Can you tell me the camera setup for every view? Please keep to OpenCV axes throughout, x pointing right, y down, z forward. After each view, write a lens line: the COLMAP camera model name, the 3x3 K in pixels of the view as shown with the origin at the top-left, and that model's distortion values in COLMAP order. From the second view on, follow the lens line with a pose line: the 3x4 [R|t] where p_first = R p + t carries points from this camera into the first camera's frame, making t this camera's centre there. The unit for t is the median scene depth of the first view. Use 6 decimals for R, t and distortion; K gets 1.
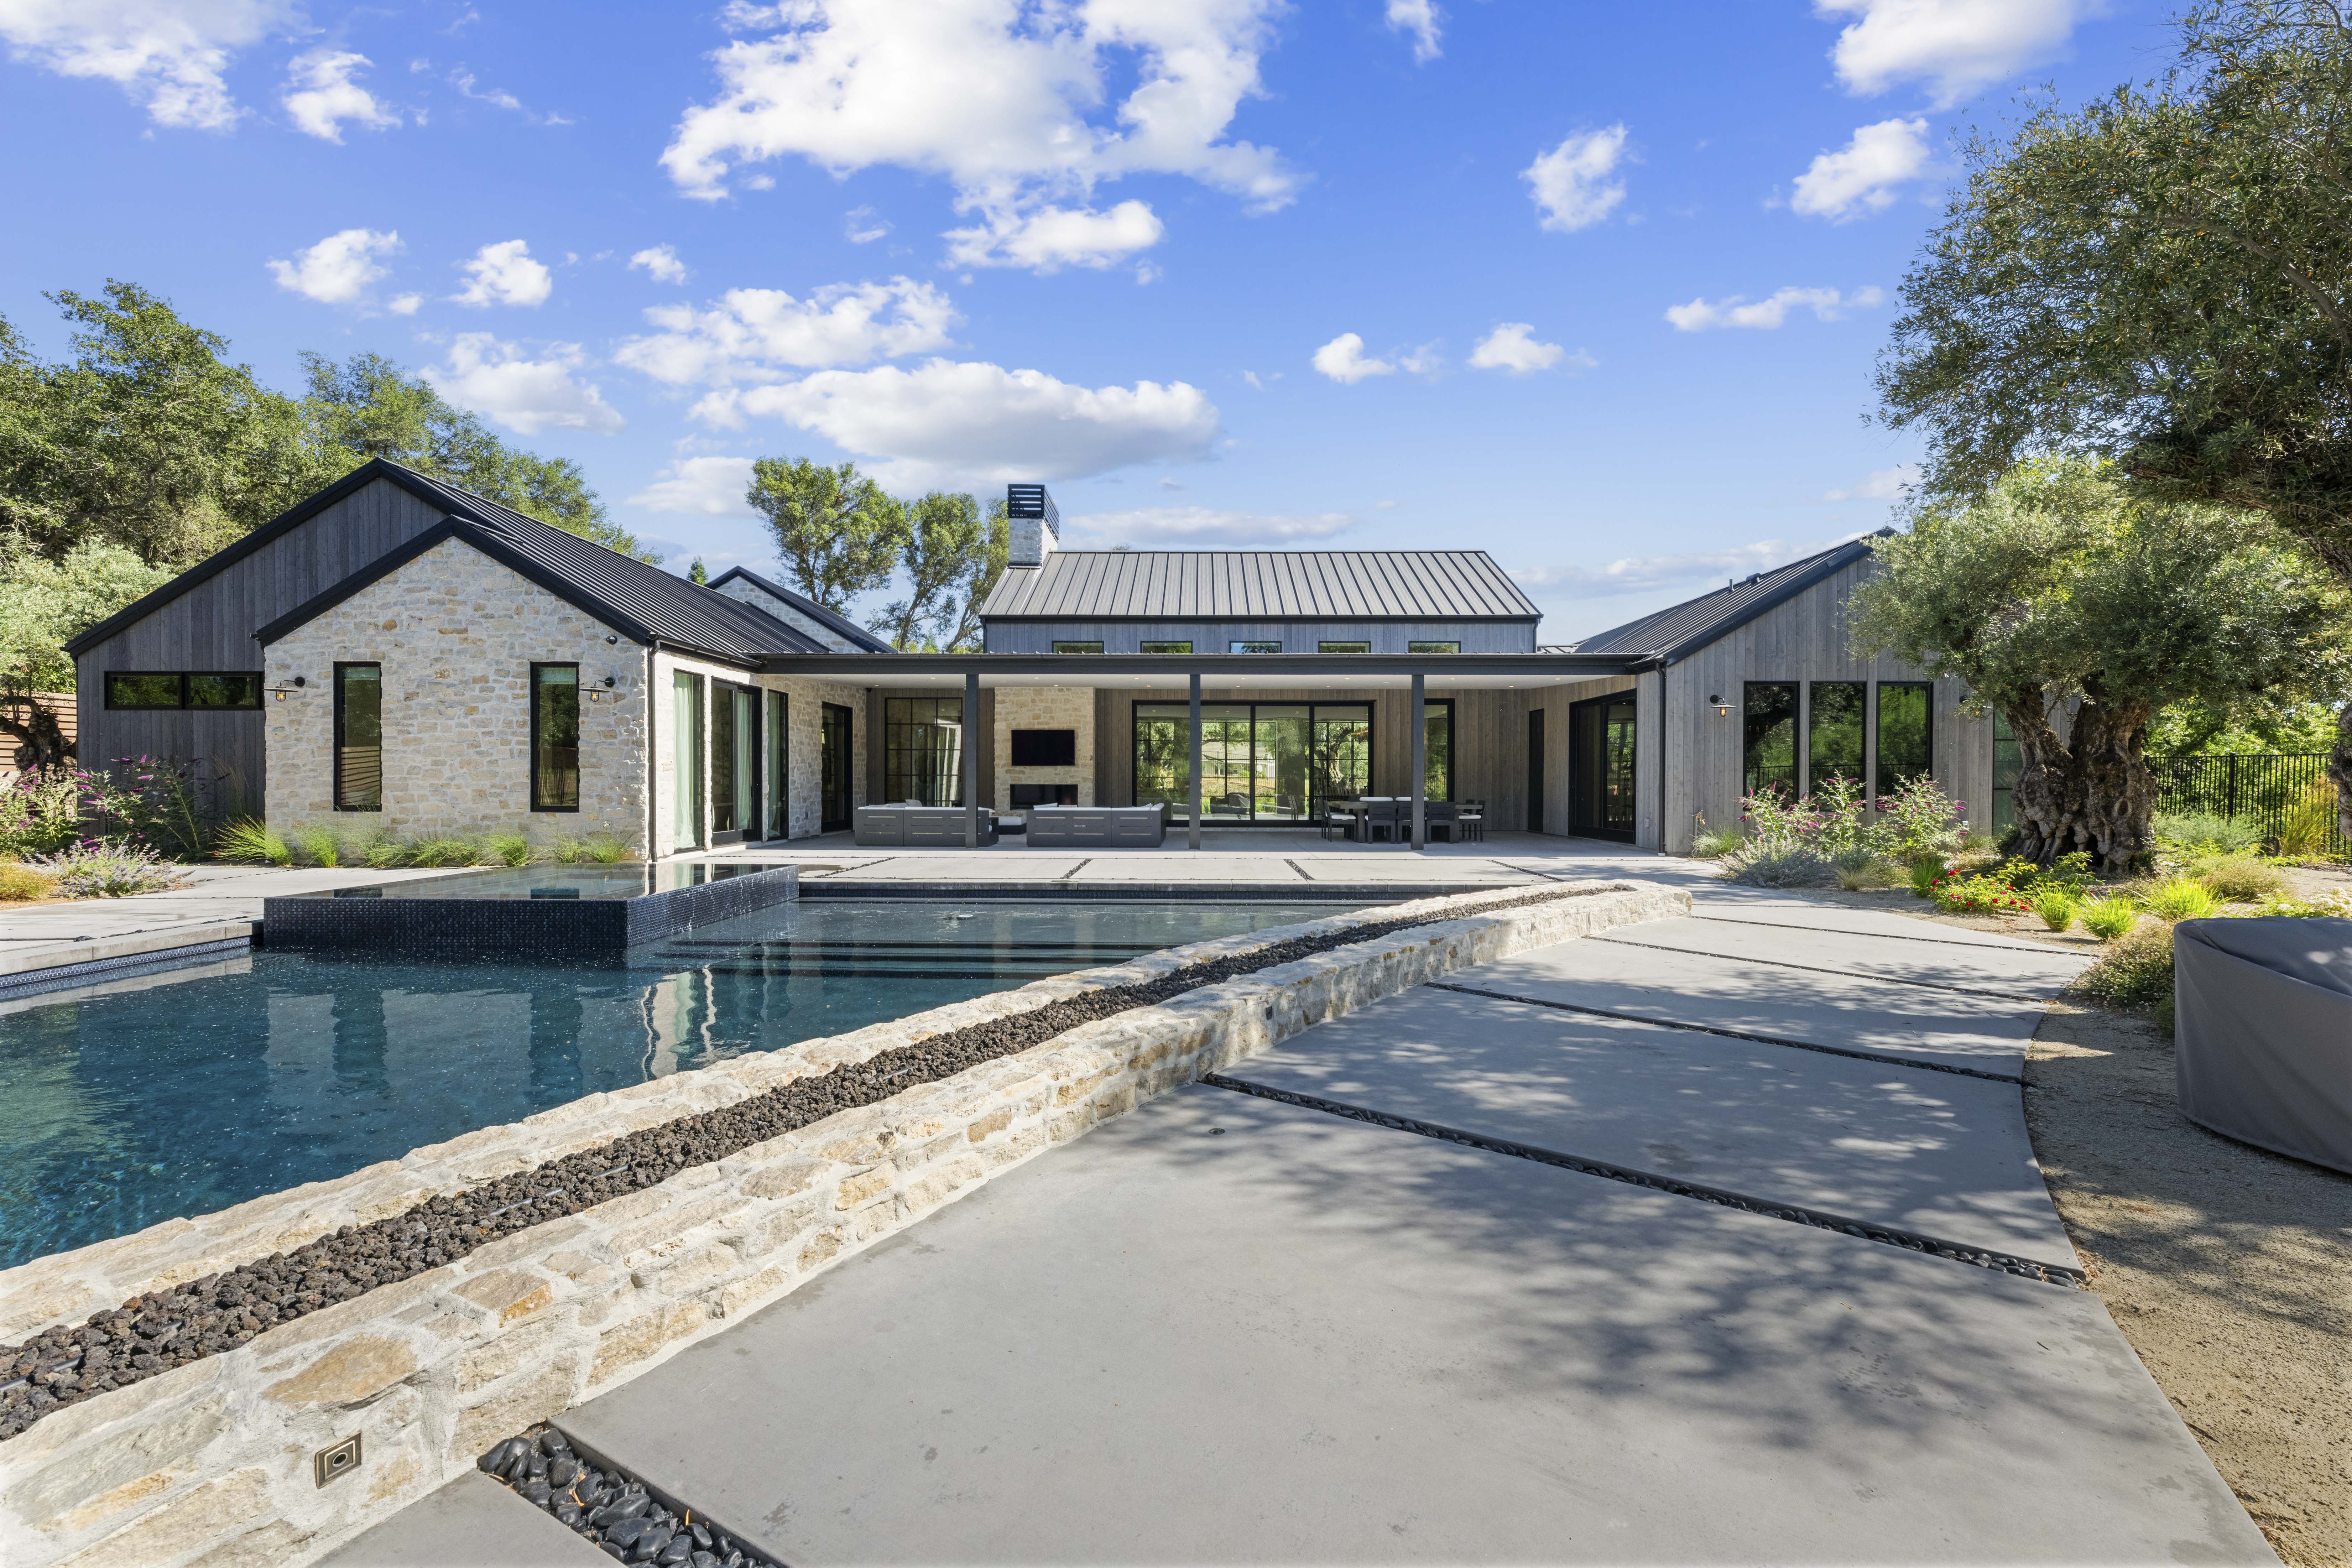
lens RADIAL K [[937.0, 0, 1188.1], [0, 937.0, 788.2], [0, 0, 1]] dist [-0.000982, 0.000194]
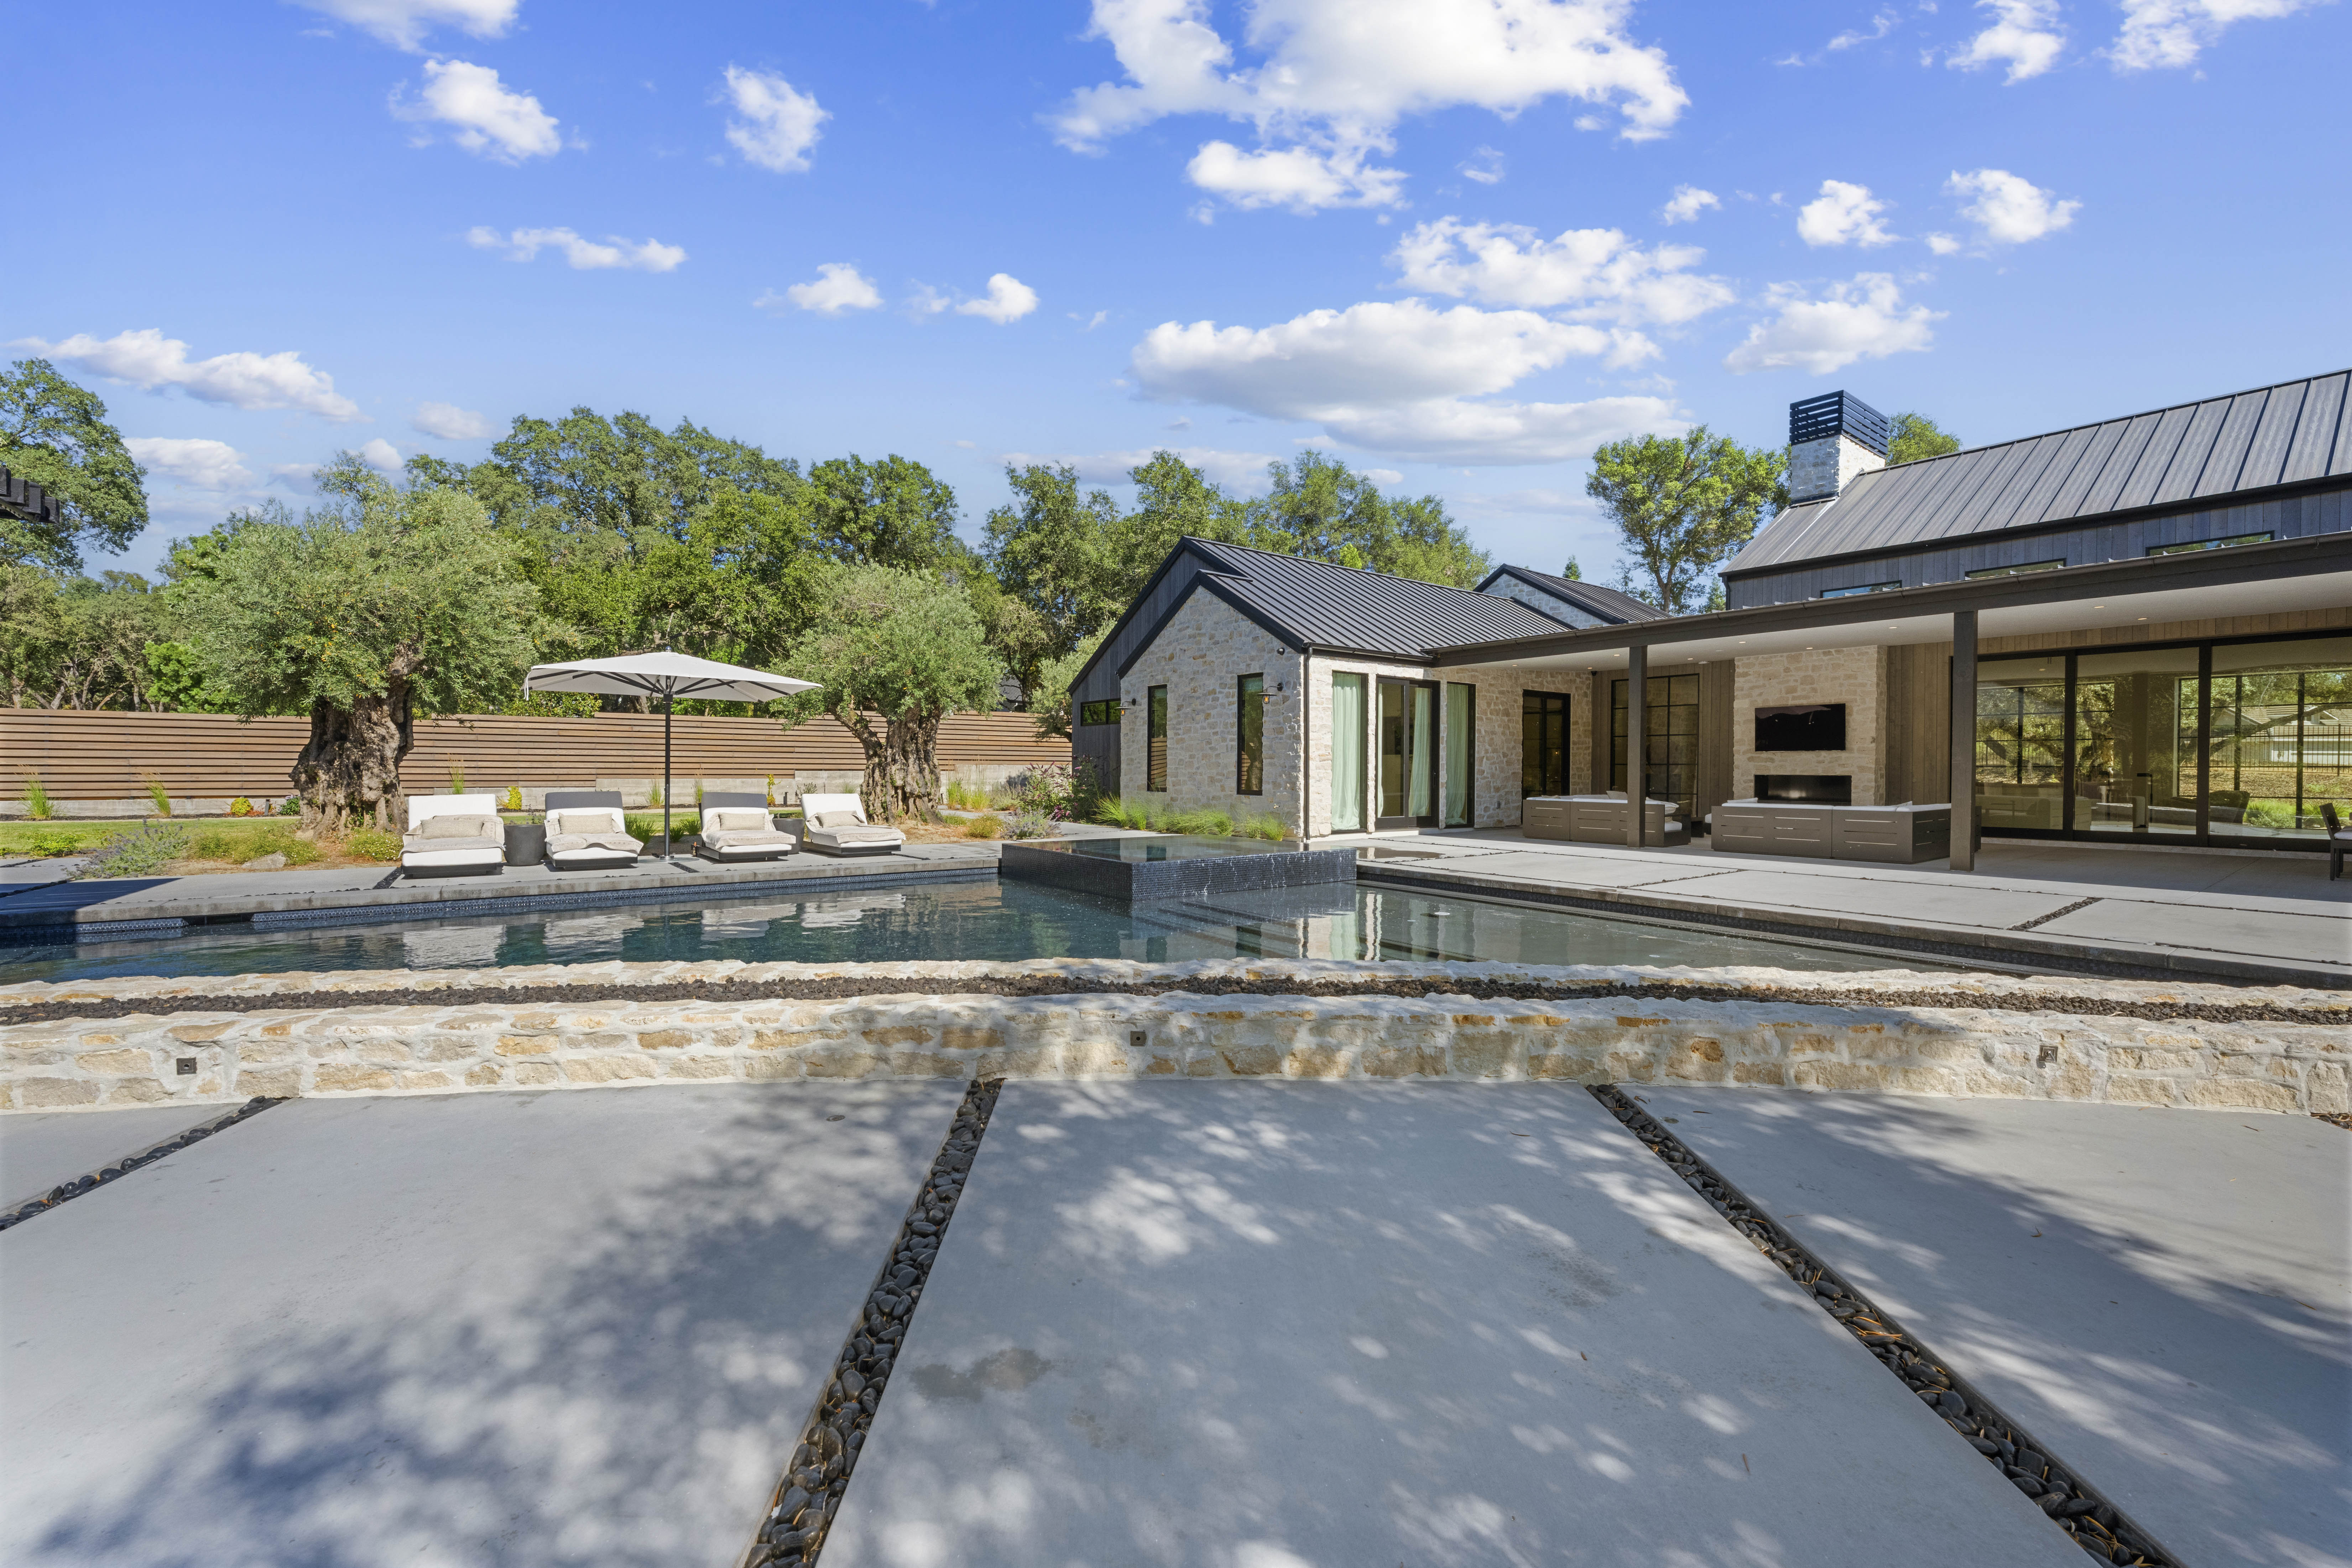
lens RADIAL K [[937.0, 0, 1175.9], [0, 937.0, 780.0], [0, 0, 1]] dist [-0.000982, 0.000194]
pose [[0.601936, 0.007555, -0.798509, 0.198363], [-0.008298, 0.999960, 0.003206, 0.002149], [0.798501, 0.004696, 0.601975, 0.135294]]
